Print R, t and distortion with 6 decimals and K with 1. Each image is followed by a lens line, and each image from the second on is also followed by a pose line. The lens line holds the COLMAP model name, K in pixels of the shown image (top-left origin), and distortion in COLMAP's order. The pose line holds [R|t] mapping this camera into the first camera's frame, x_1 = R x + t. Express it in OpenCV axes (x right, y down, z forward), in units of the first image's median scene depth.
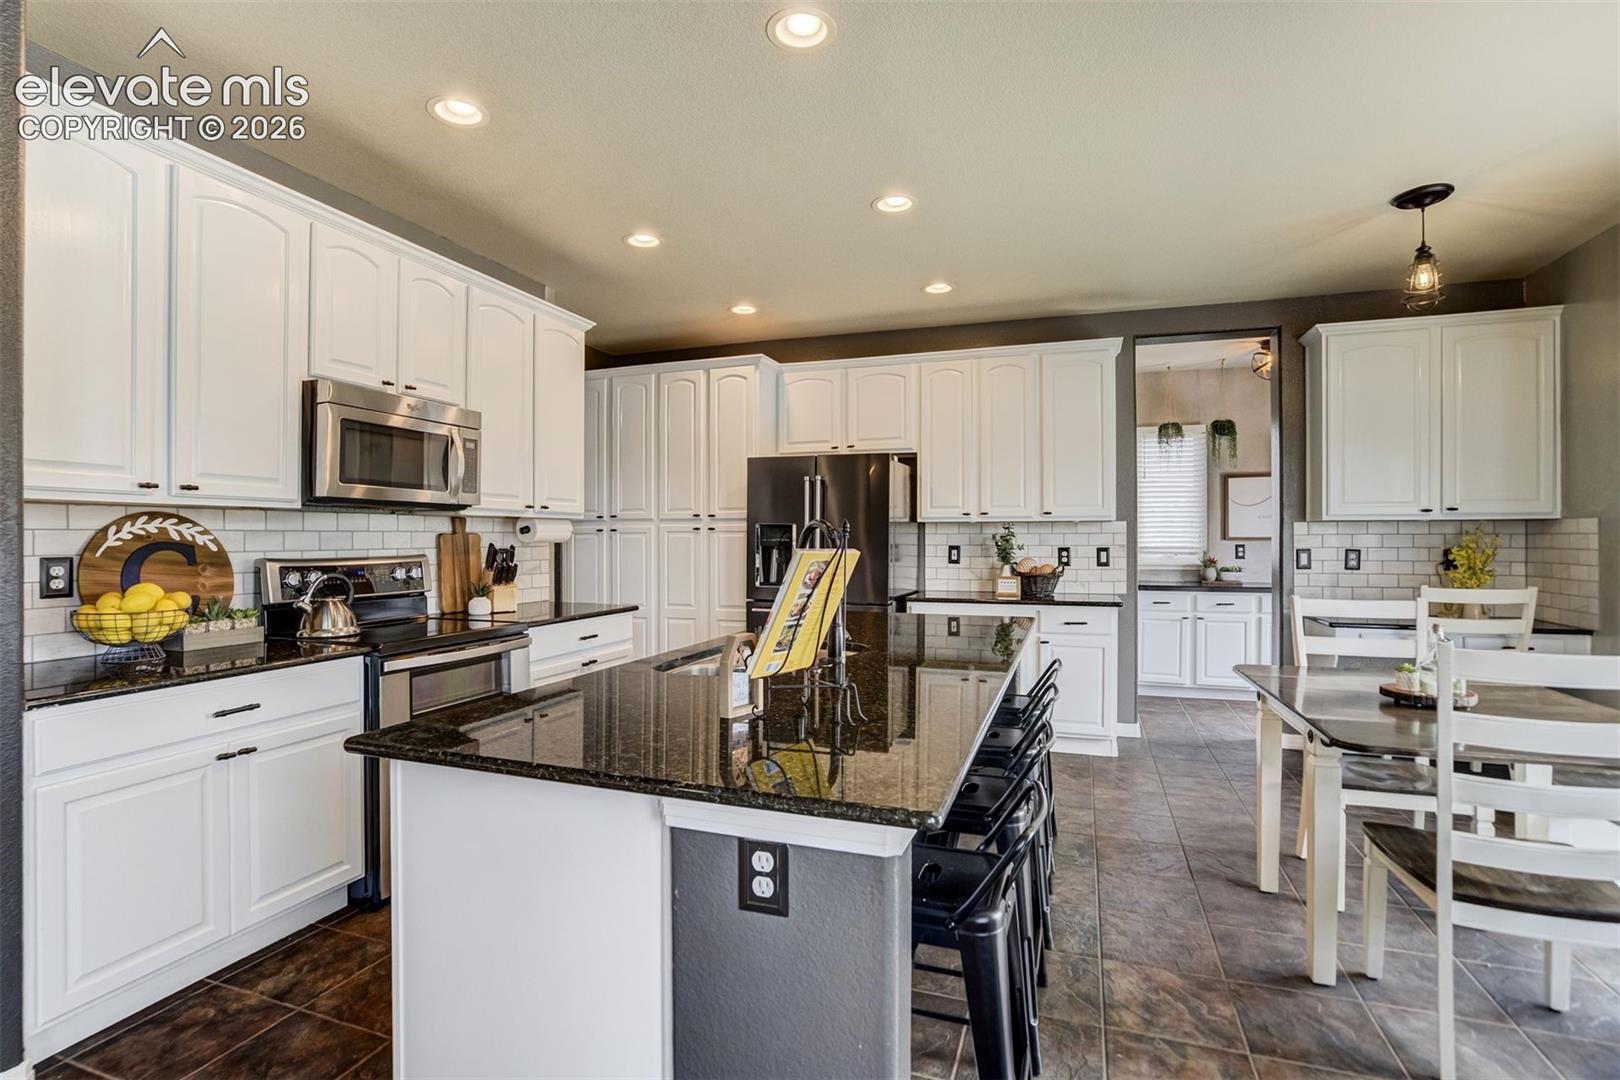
lens RADIAL K [[768.6, 0, 821.3], [0, 768.6, 547.1], [0, 0, 1]] dist [-0.008345, 0.004116]
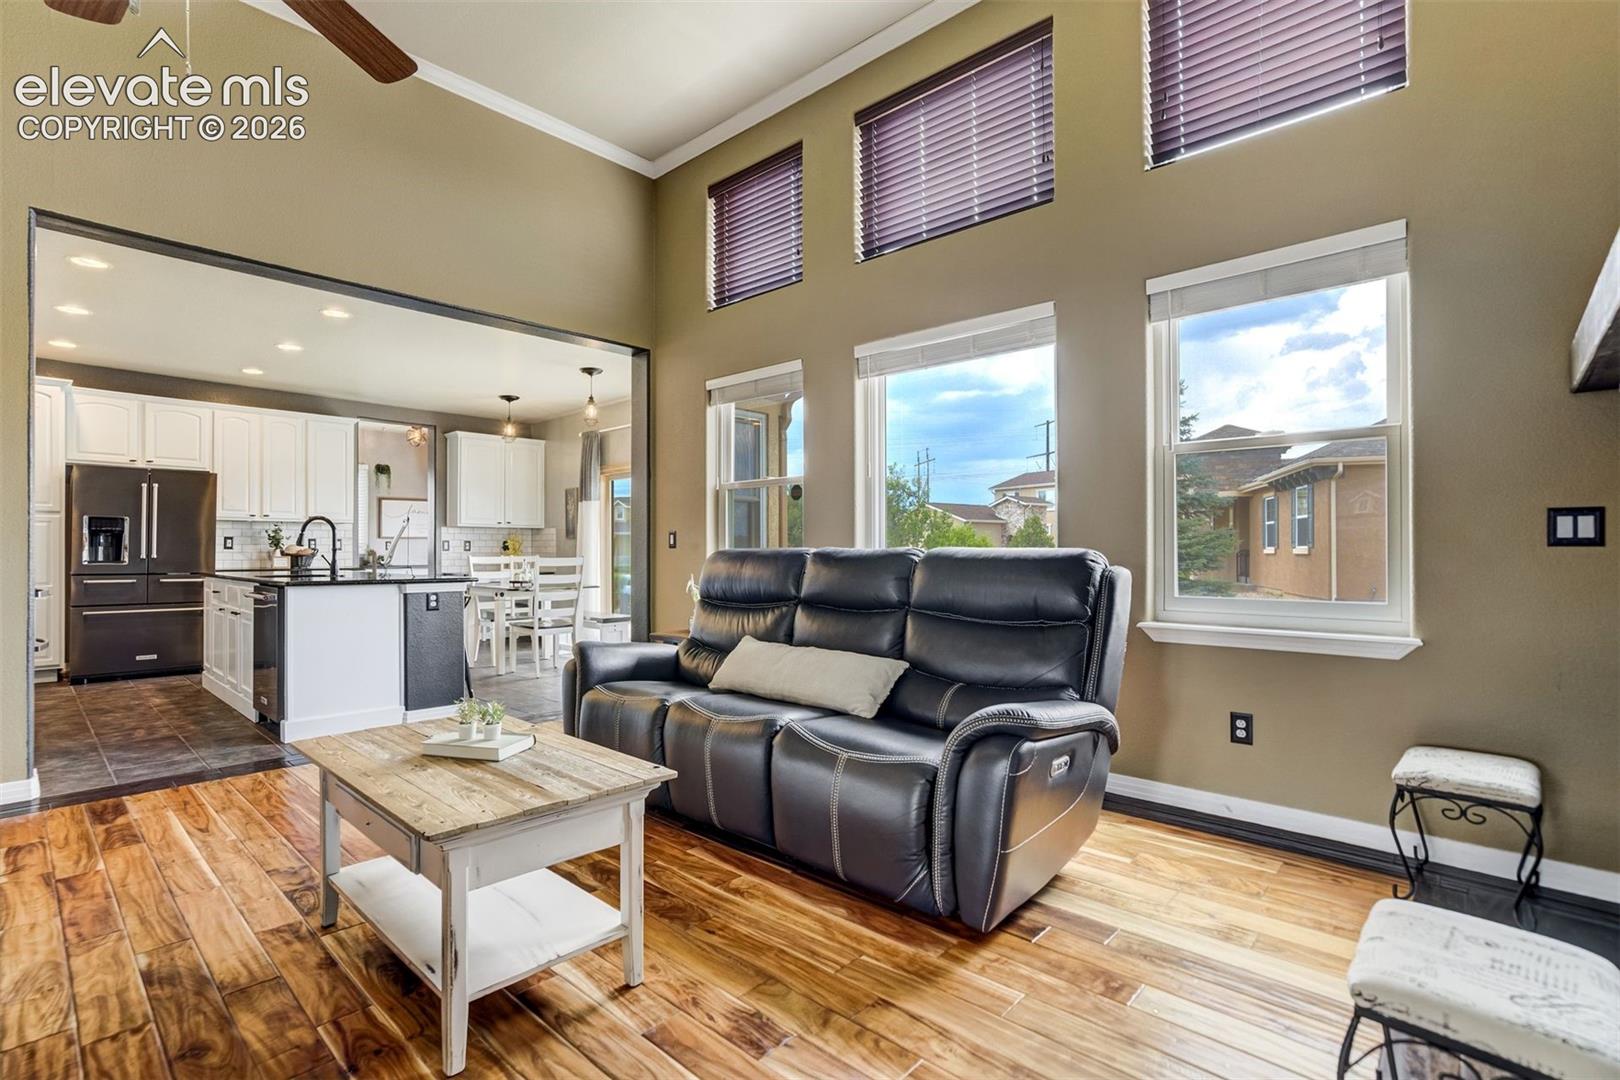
lens RADIAL K [[768.6, 0, 815.4], [0, 768.6, 550.1], [0, 0, 1]] dist [-0.008345, 0.004116]
pose [[0.404201, 0.001676, 0.914669, -0.819284], [0.017137, 0.999809, -0.009405, 0.064817], [-0.914510, 0.019476, 0.404095, -0.685480]]
